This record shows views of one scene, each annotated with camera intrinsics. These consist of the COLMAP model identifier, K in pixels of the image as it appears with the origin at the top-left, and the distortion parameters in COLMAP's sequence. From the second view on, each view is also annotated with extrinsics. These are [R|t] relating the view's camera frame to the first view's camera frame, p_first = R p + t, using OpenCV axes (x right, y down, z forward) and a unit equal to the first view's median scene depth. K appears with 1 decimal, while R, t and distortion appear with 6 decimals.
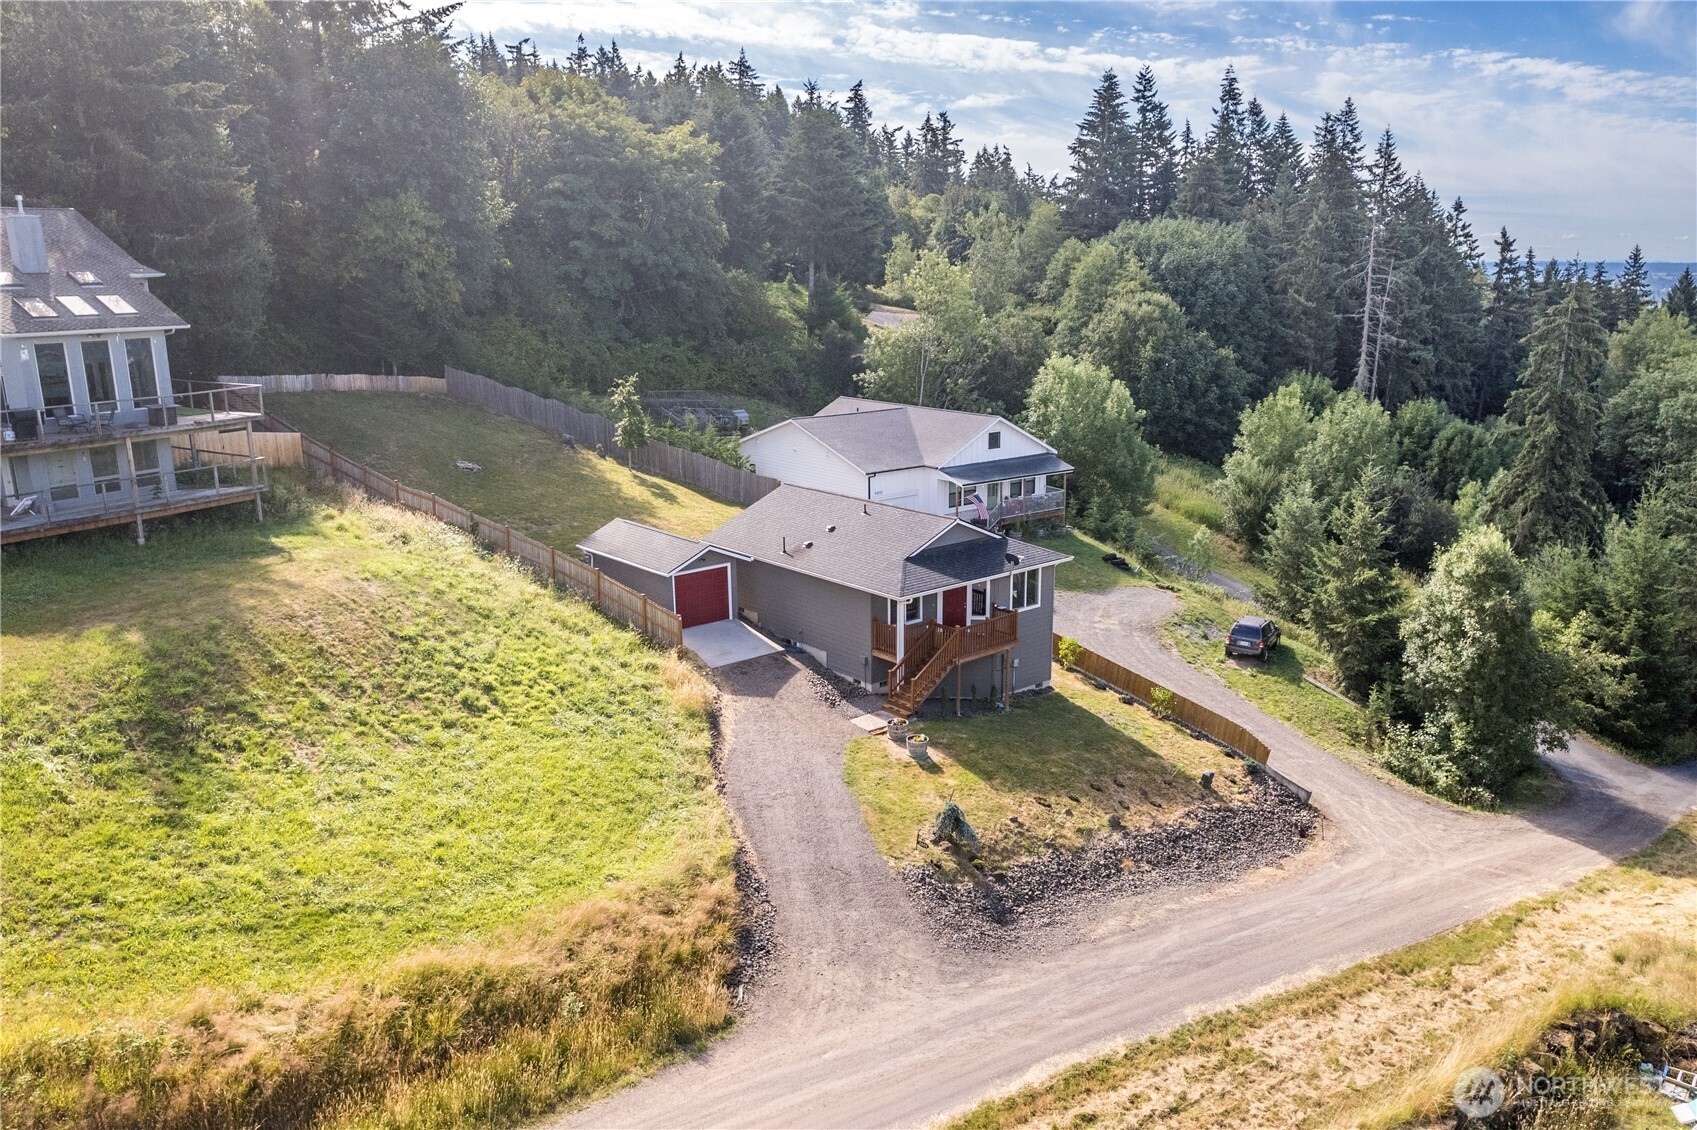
lens RADIAL K [[1266.2, 0, 865.2], [0, 1266.2, 567.7], [0, 0, 1]] dist [-0.090812, 0.072343]
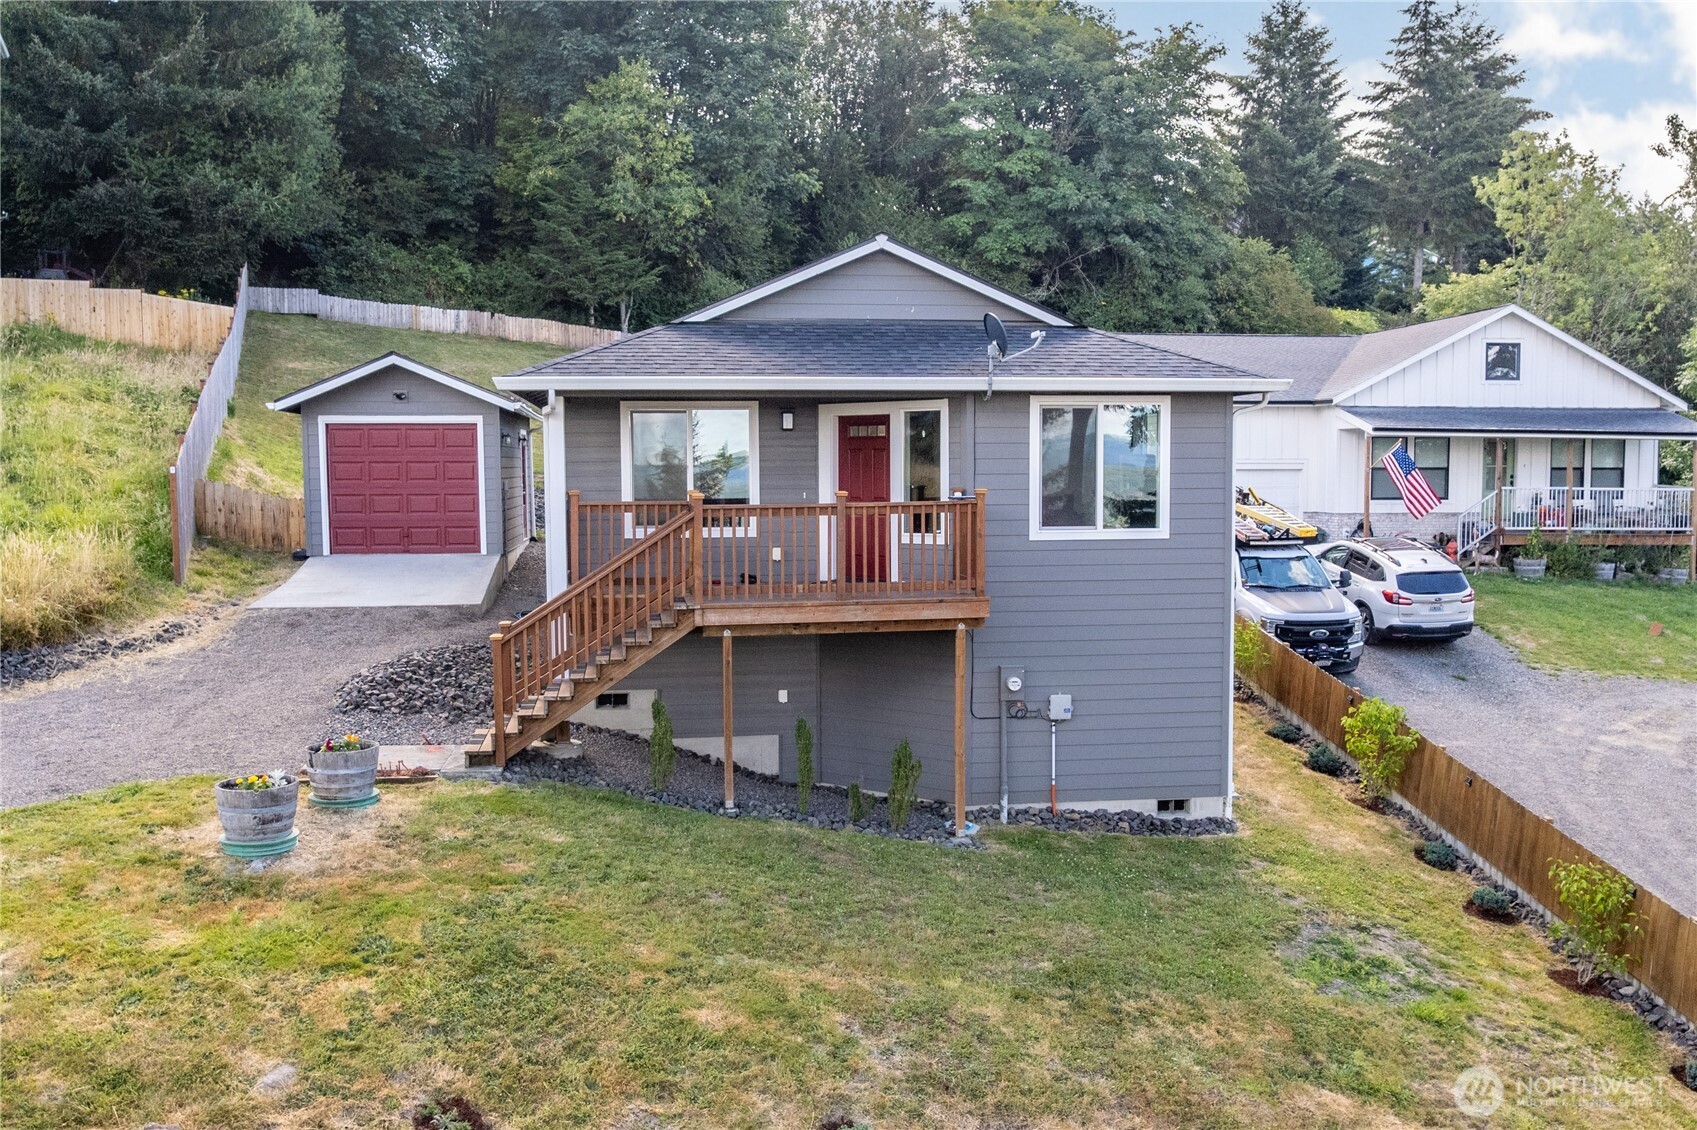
lens RADIAL K [[1441.0, 0, 851.9], [0, 1441.0, 597.2], [0, 0, 1]] dist [-0.051709, 0.008846]
pose [[0.836485, 0.047784, -0.545902, 0.293527], [-0.128841, 0.985415, -0.111167, 0.103368], [0.532628, 0.163324, 0.830441, 0.738335]]
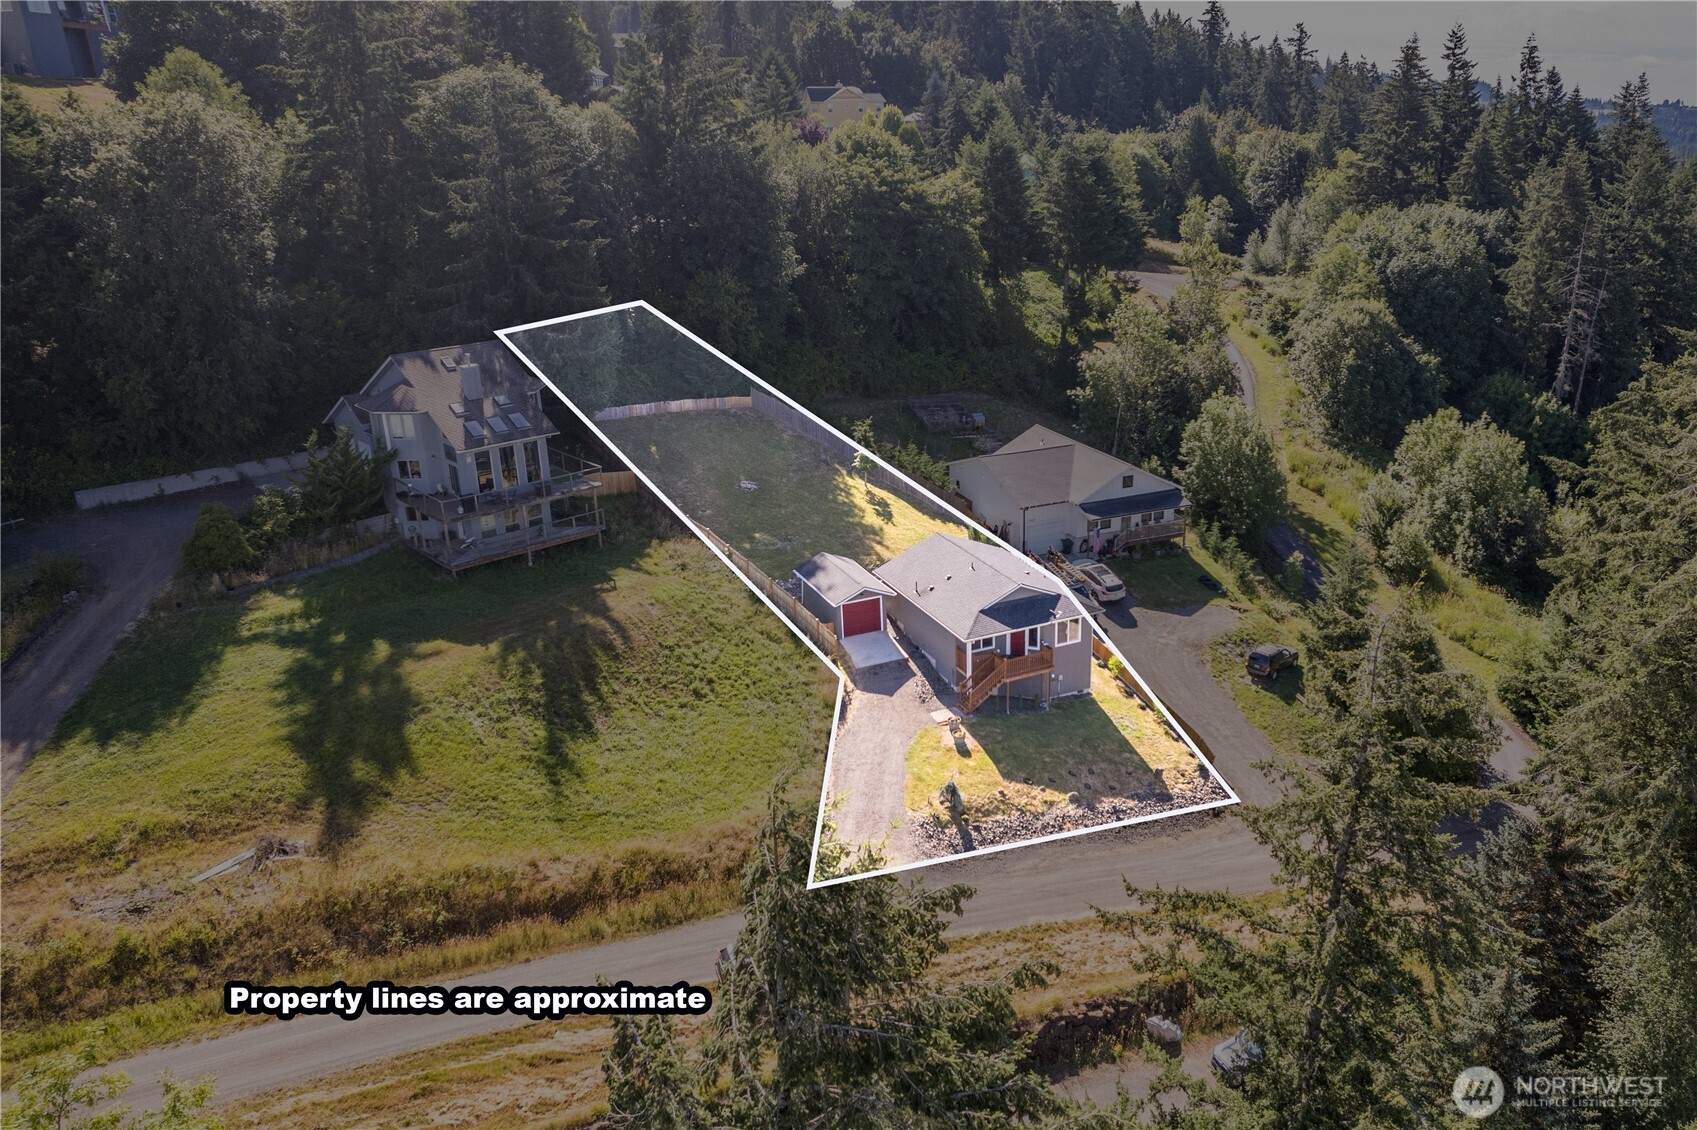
lens RADIAL K [[1232.5, 0, 966.8], [0, 1232.5, 563.9], [0, 0, 1]] dist [-0.057949, 0.000766]
pose [[0.974192, 0.079204, -0.211366, 0.339444], [-0.054921, 0.991448, 0.118386, -0.248303], [0.218935, -0.103722, 0.970211, -0.476582]]
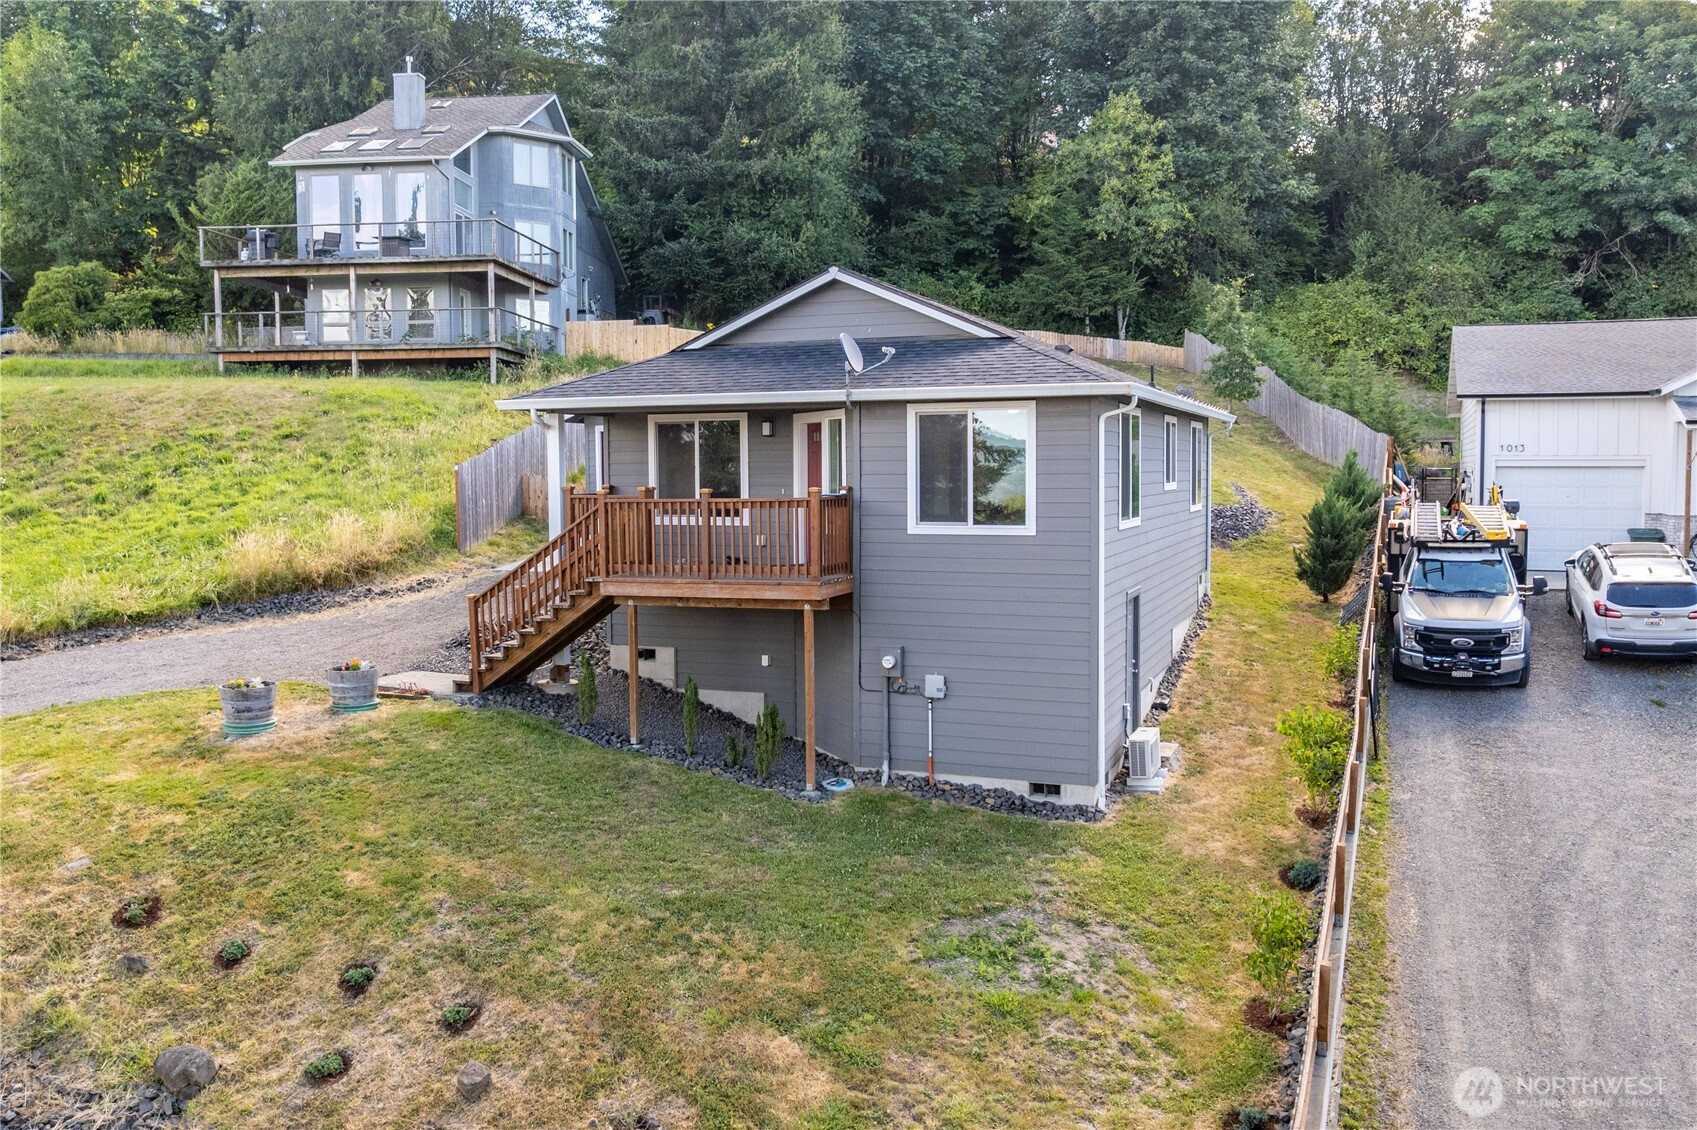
lens RADIAL K [[1326.4, 0, 880.5], [0, 1326.4, 563.4], [0, 0, 1]] dist [-0.058997, 0.033443]
pose [[0.475486, 0.066056, -0.877240, 0.463741], [-0.205814, 0.977856, -0.037924, 0.064924], [0.855309, 0.198580, 0.478552, 0.886142]]
